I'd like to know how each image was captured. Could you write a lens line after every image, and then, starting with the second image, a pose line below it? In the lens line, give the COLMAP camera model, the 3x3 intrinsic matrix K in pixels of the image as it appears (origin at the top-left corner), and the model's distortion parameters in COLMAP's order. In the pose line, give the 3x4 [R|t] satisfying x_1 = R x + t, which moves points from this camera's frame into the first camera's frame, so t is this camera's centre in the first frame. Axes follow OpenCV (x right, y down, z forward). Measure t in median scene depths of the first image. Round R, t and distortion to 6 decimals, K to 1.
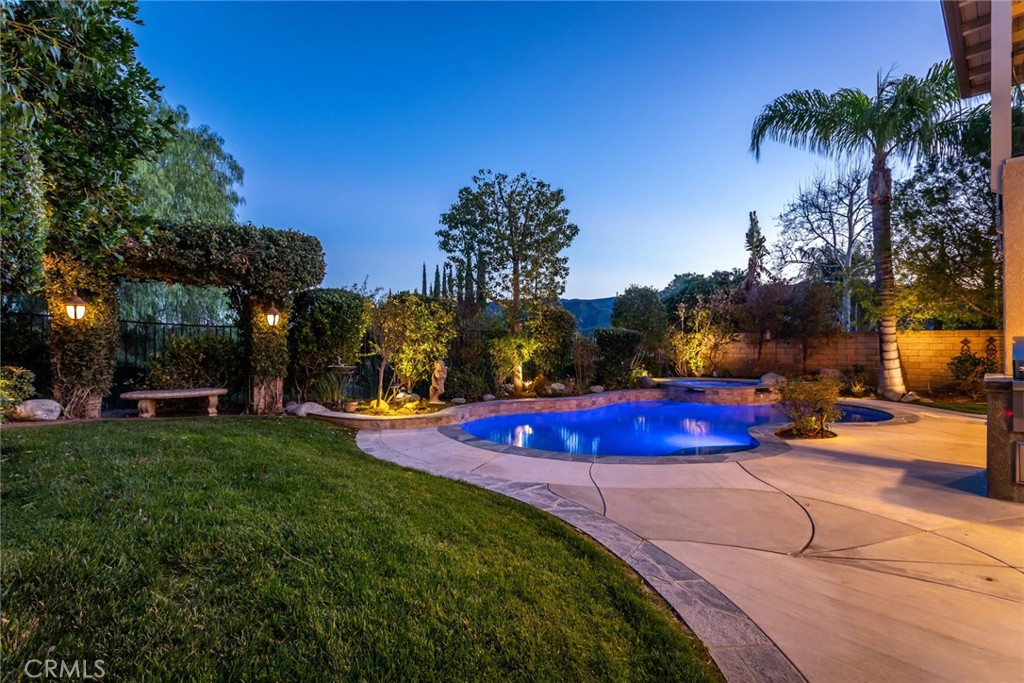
lens RADIAL K [[485.1, 0, 512.0], [0, 485.1, 341.5], [0, 0, 1]] dist [0.001963, -0.000326]
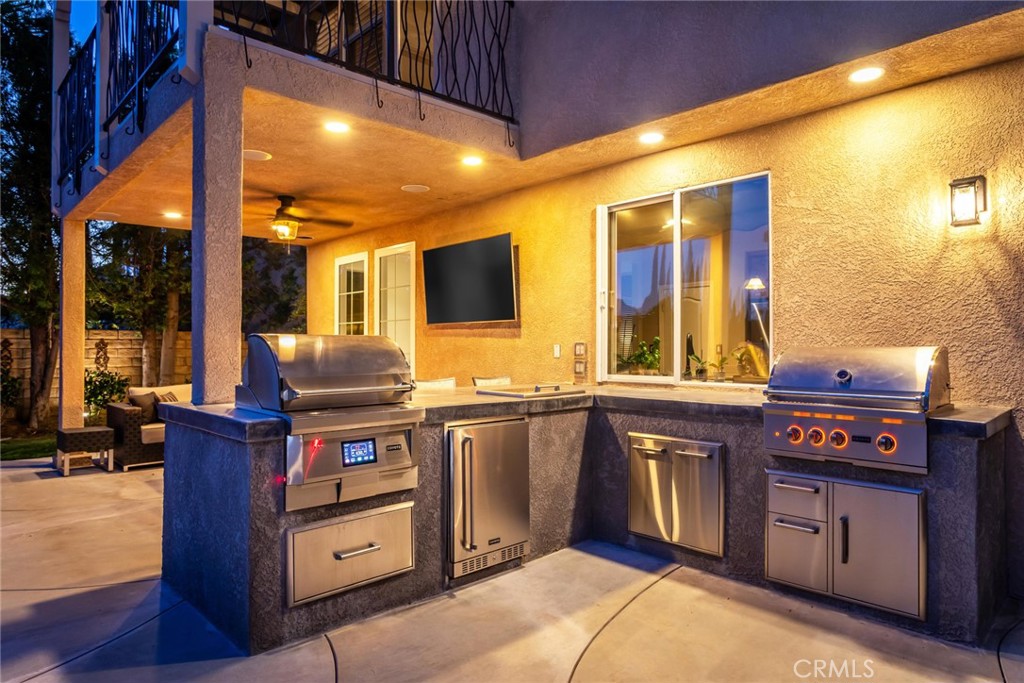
lens RADIAL K [[625.2, 0, 512.0], [0, 625.2, 341.5], [0, 0, 1]] dist [-0.017746, 0.000620]
pose [[0.011219, 0.010251, 0.999885, 0.132479], [-0.002063, 0.999946, -0.010228, 0.001566], [-0.999935, -0.001948, 0.011239, 0.281746]]
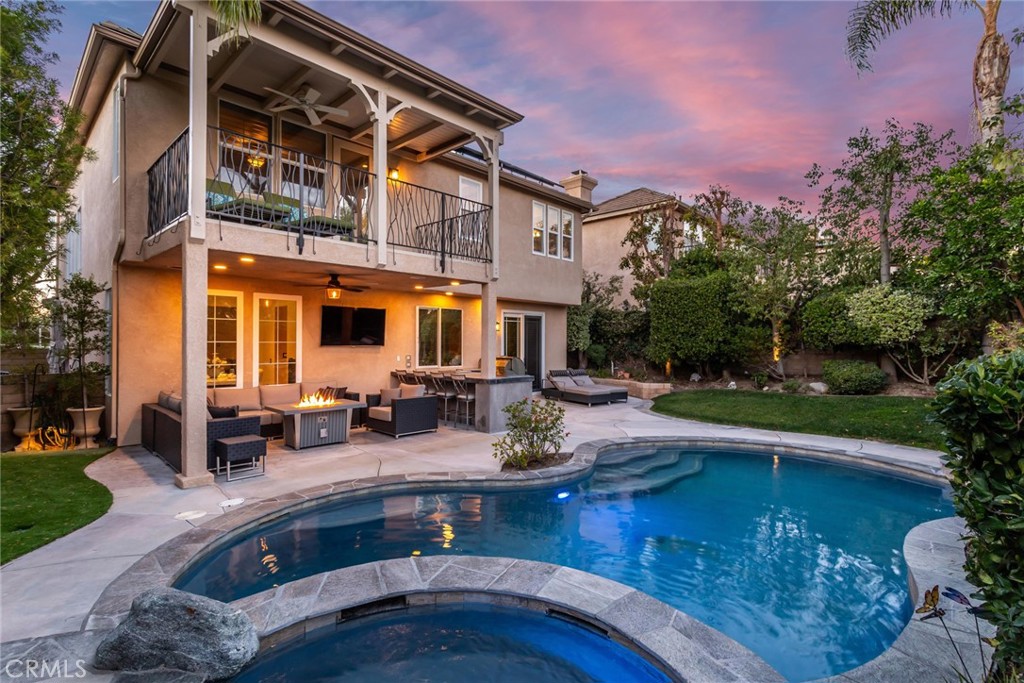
lens RADIAL K [[482.0, 0, 512.0], [0, 482.0, 341.5], [0, 0, 1]] dist [-0.002589, 0.000085]
pose [[-0.998964, 0.001463, -0.045492, 0.460642], [0.002175, 0.999876, -0.015607, -0.015962], [0.045463, -0.015689, -0.998843, 1.294291]]
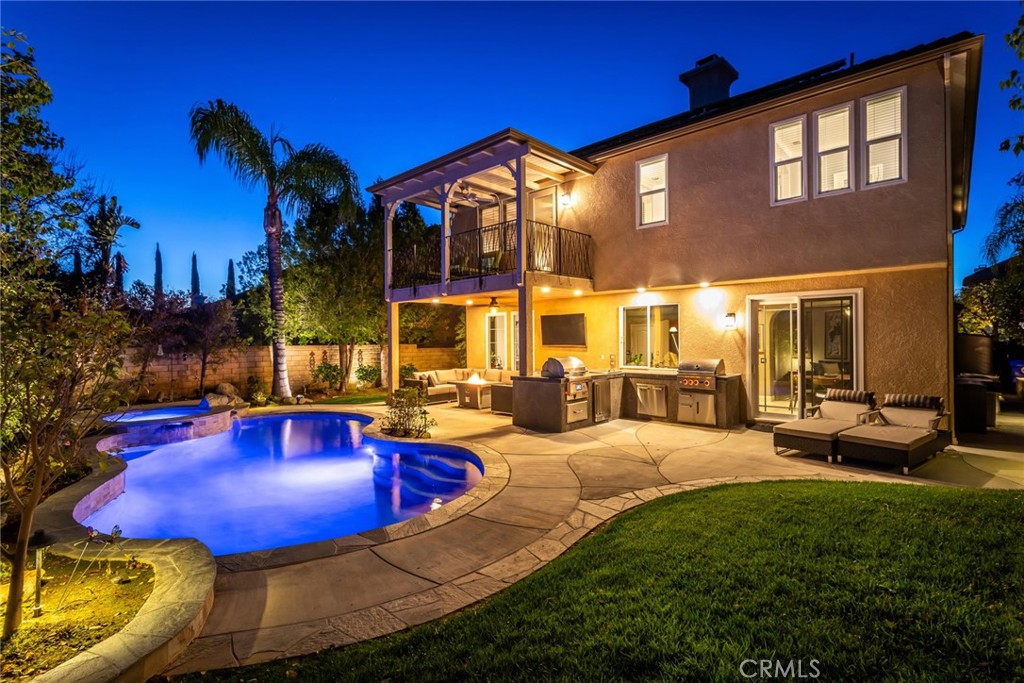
lens RADIAL K [[482.0, 0, 512.0], [0, 482.0, 341.5], [0, 0, 1]] dist [-0.002589, 0.000085]
pose [[-0.046824, -0.002779, 0.998899, -0.445757], [0.004791, 0.999984, 0.003007, -0.036330], [-0.998892, 0.004927, -0.046810, 0.512185]]
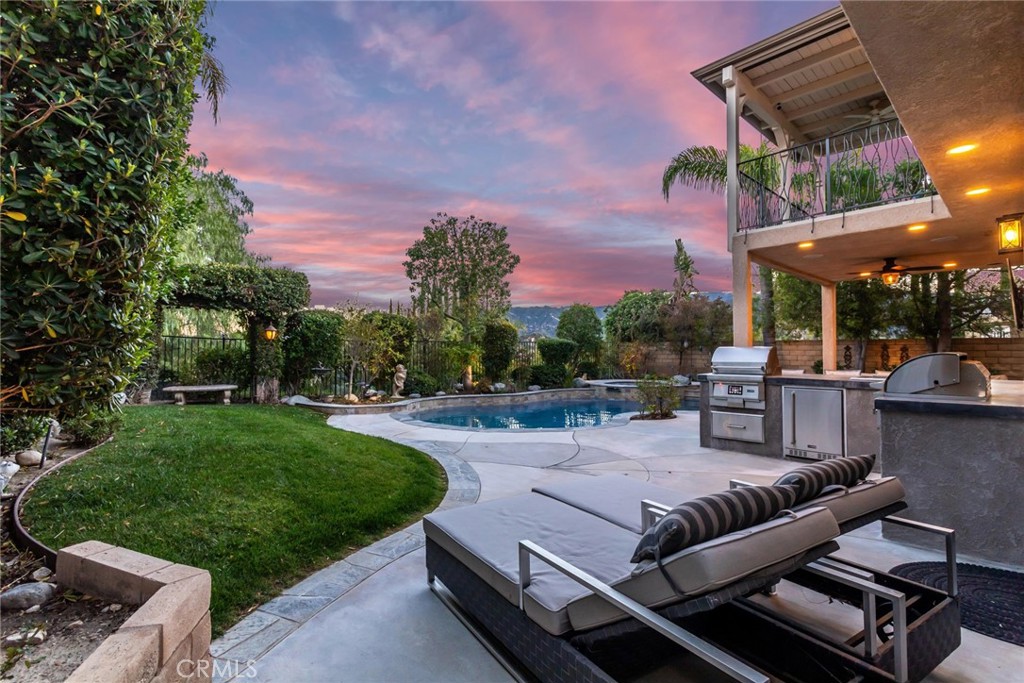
lens RADIAL K [[482.4, 0, 512.0], [0, 482.4, 341.5], [0, 0, 1]] dist [0.001087, 0.000601]
pose [[0.999855, -0.002255, -0.016865, 0.147754], [0.002021, 0.999902, -0.013839, -0.003635], [0.016894, 0.013803, 0.999762, -0.245675]]
